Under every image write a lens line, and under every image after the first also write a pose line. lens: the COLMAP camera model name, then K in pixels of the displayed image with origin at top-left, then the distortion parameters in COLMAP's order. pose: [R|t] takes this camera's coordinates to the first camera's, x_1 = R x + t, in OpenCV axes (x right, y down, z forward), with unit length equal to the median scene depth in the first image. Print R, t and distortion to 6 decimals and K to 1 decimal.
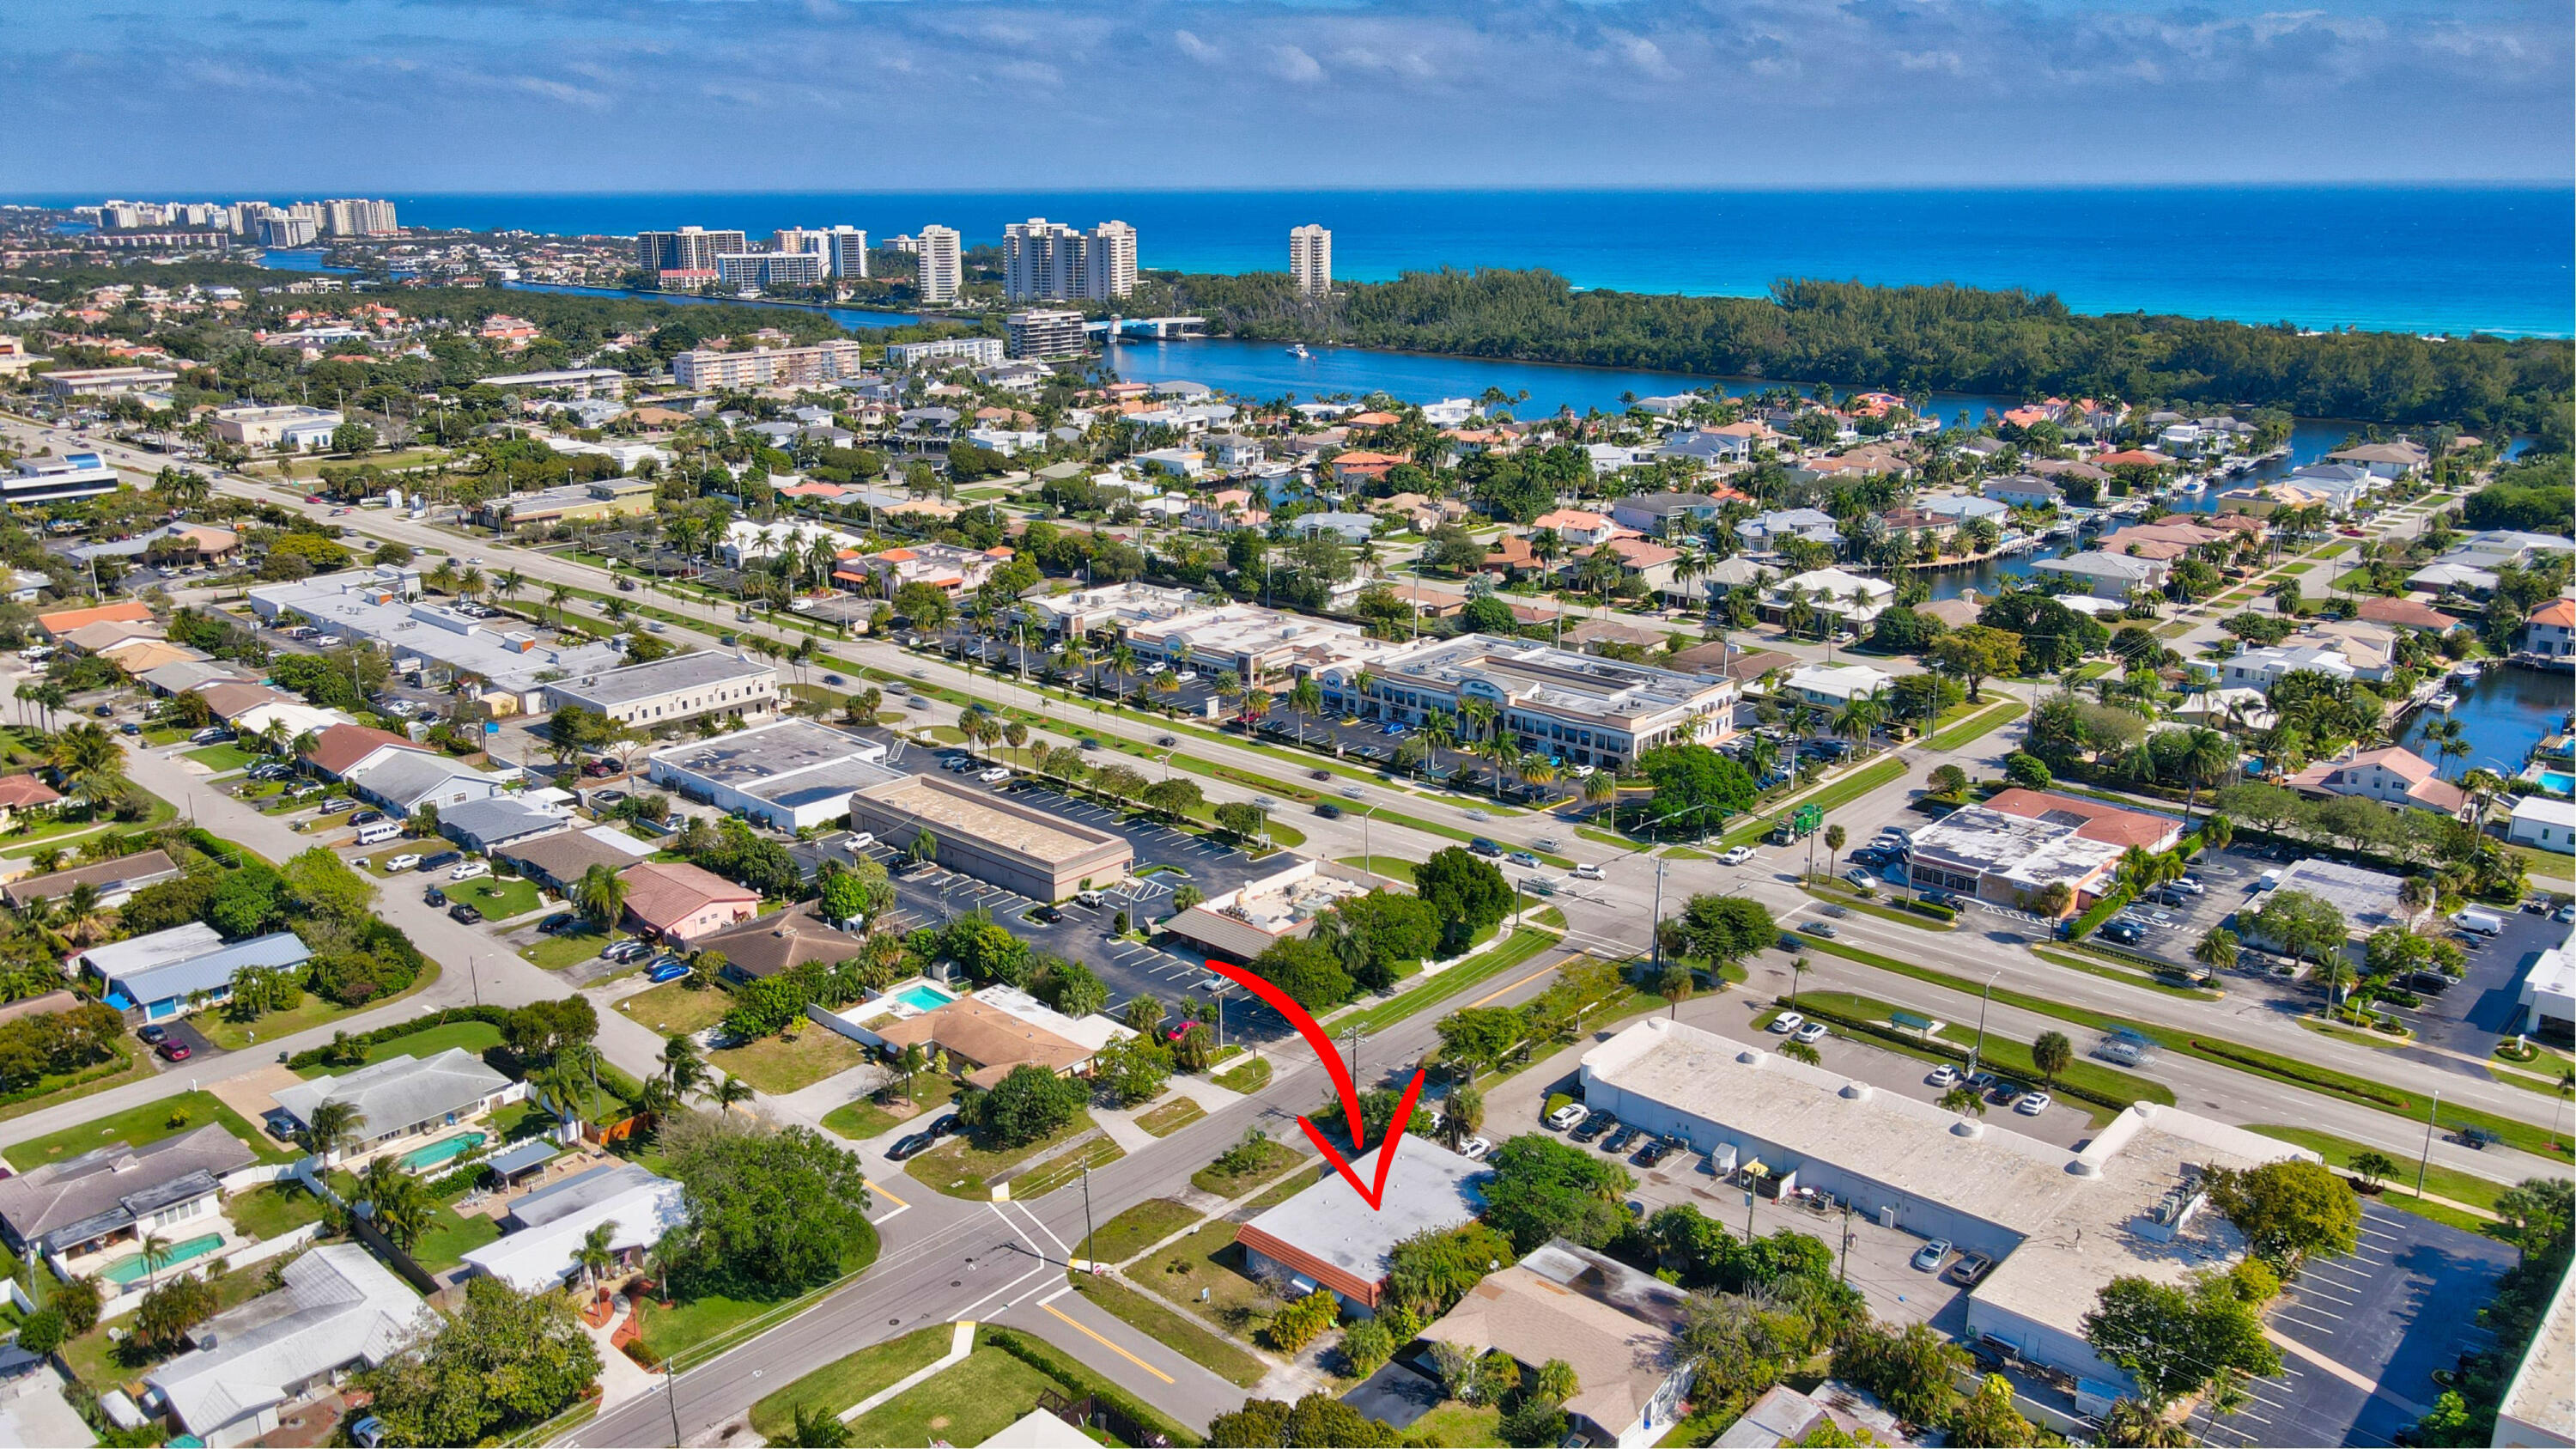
lens RADIAL K [[1918.3, 0, 1264.5], [0, 1918.3, 733.4], [0, 0, 1]] dist [0.002451, 0.019191]
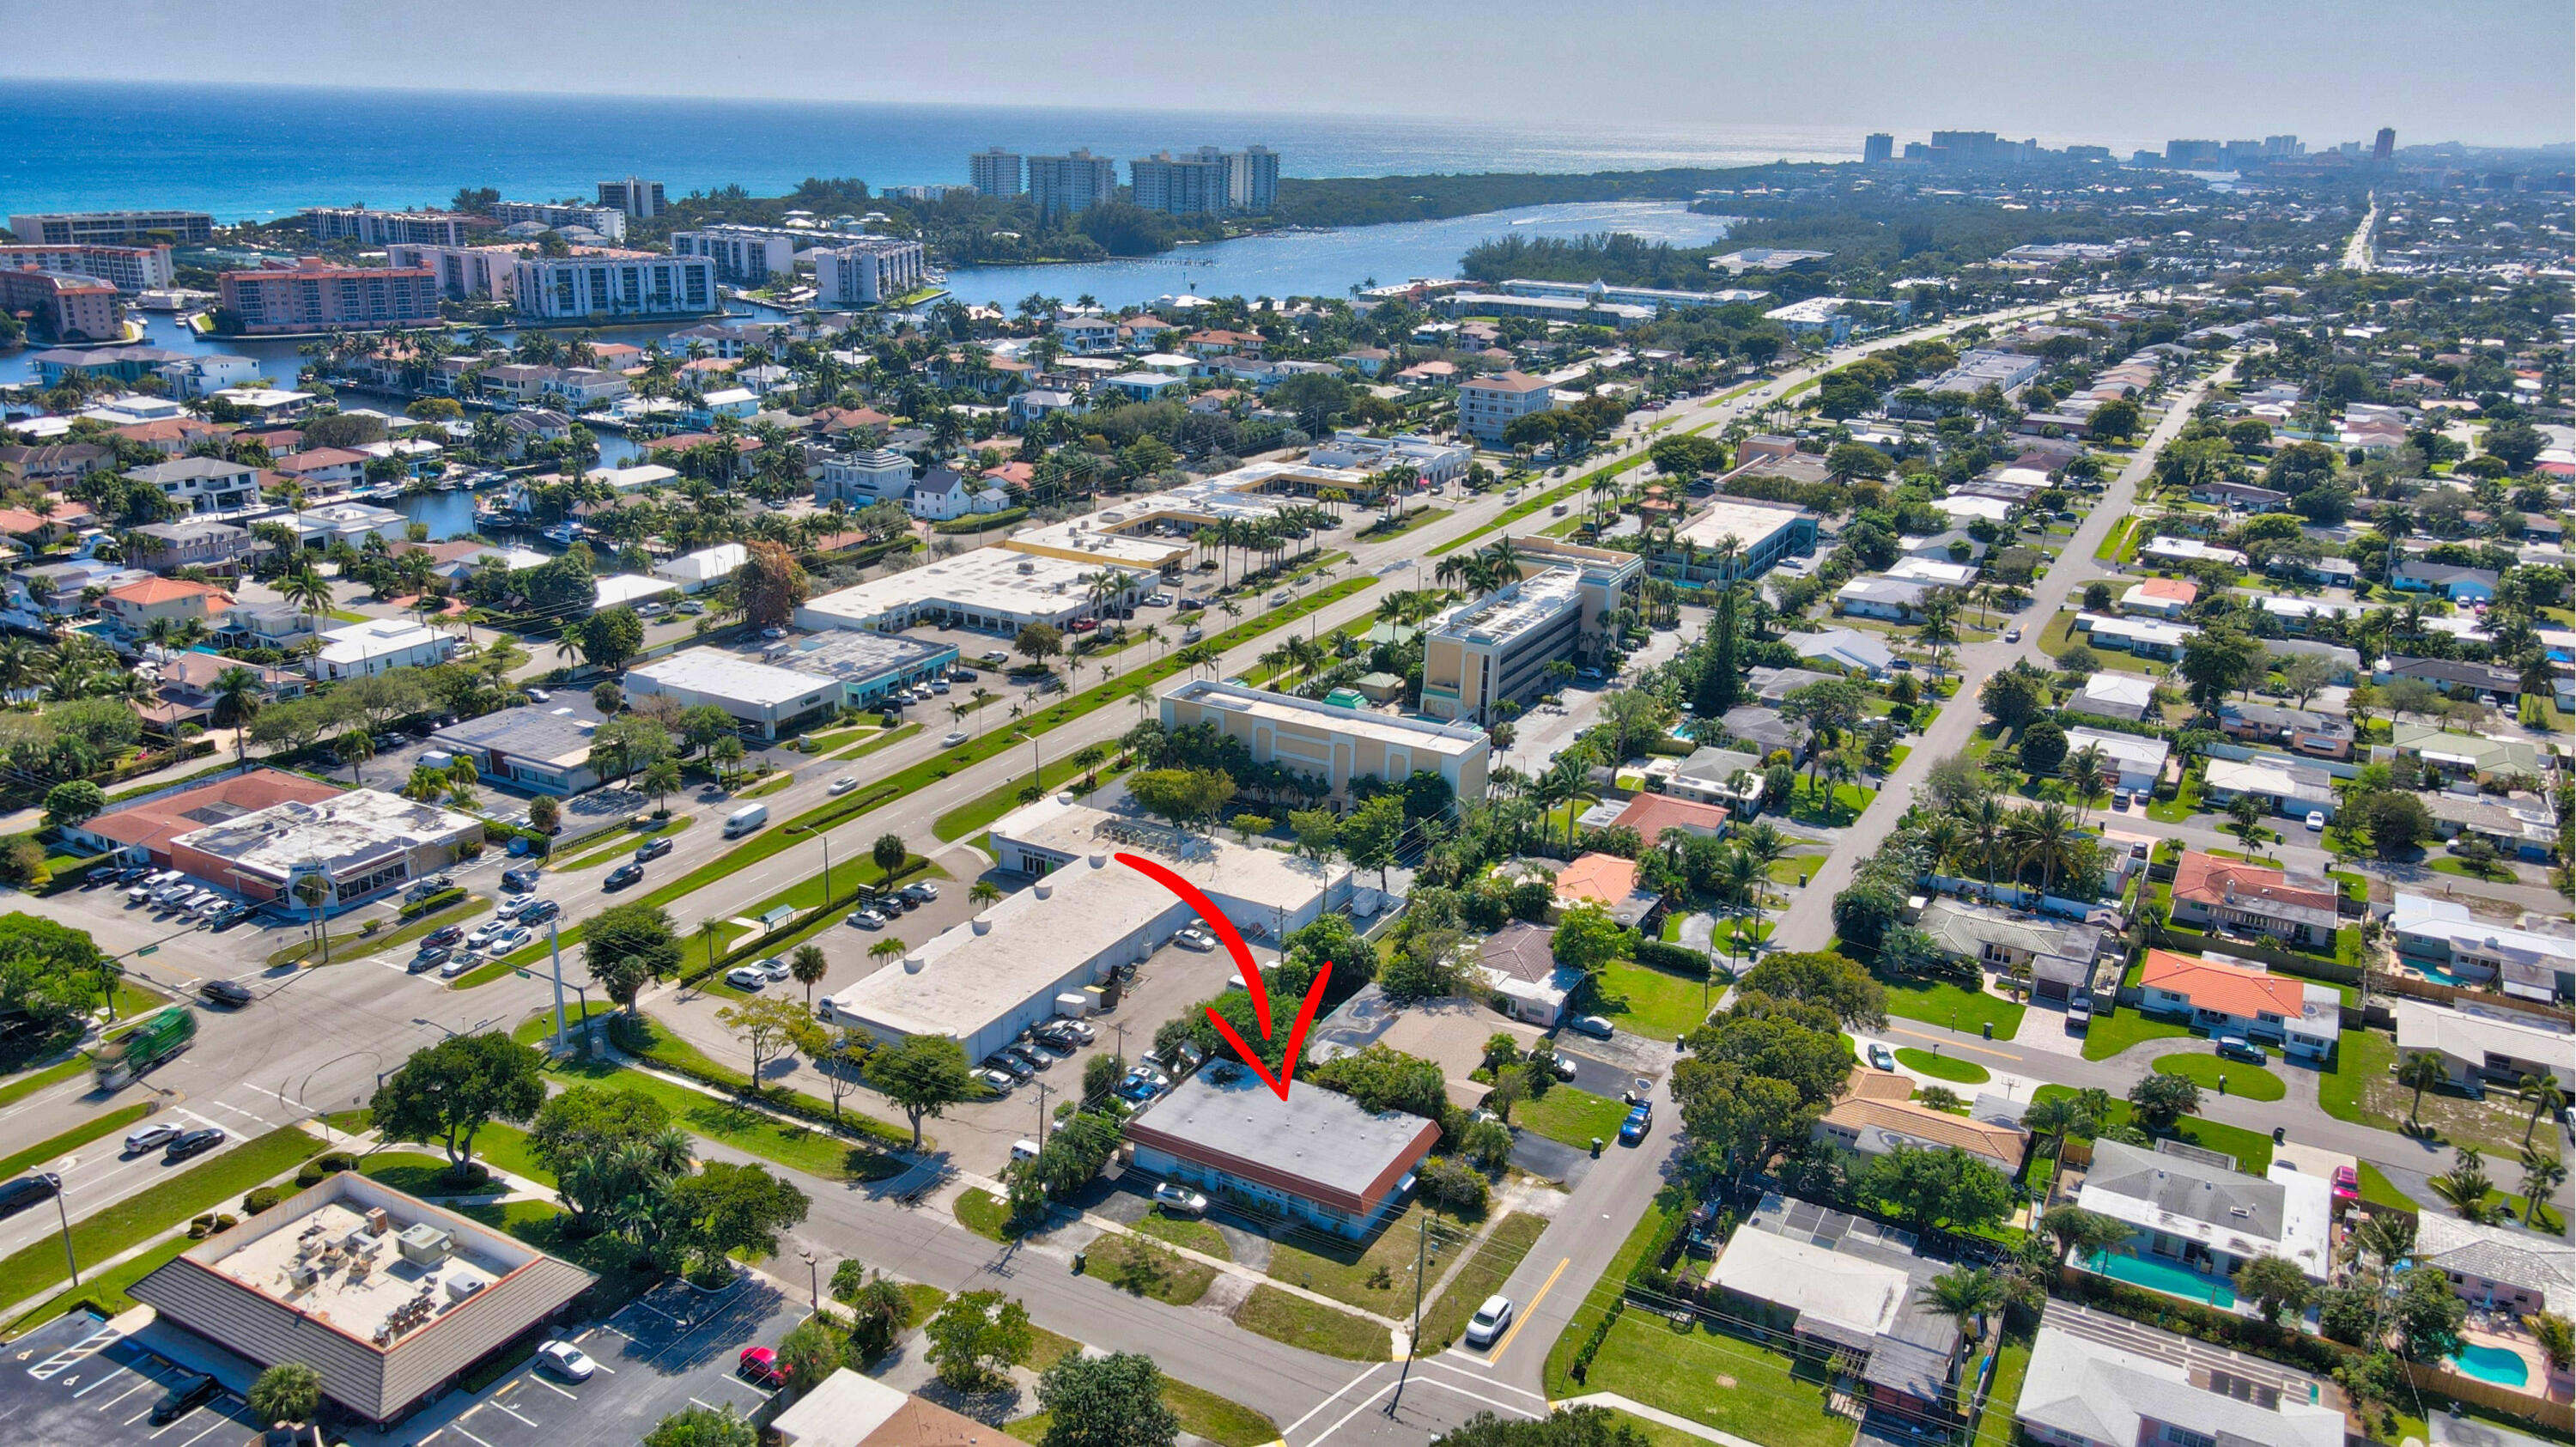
lens RADIAL K [[1918.1, 0, 1279.4], [0, 1918.1, 721.1], [0, 0, 1]] dist [0.002451, 0.019191]
pose [[-0.227587, -0.300728, 0.926157, -0.559063], [0.251056, 0.900840, 0.354200, -0.207321], [-0.940837, 0.313129, -0.129520, 0.753912]]
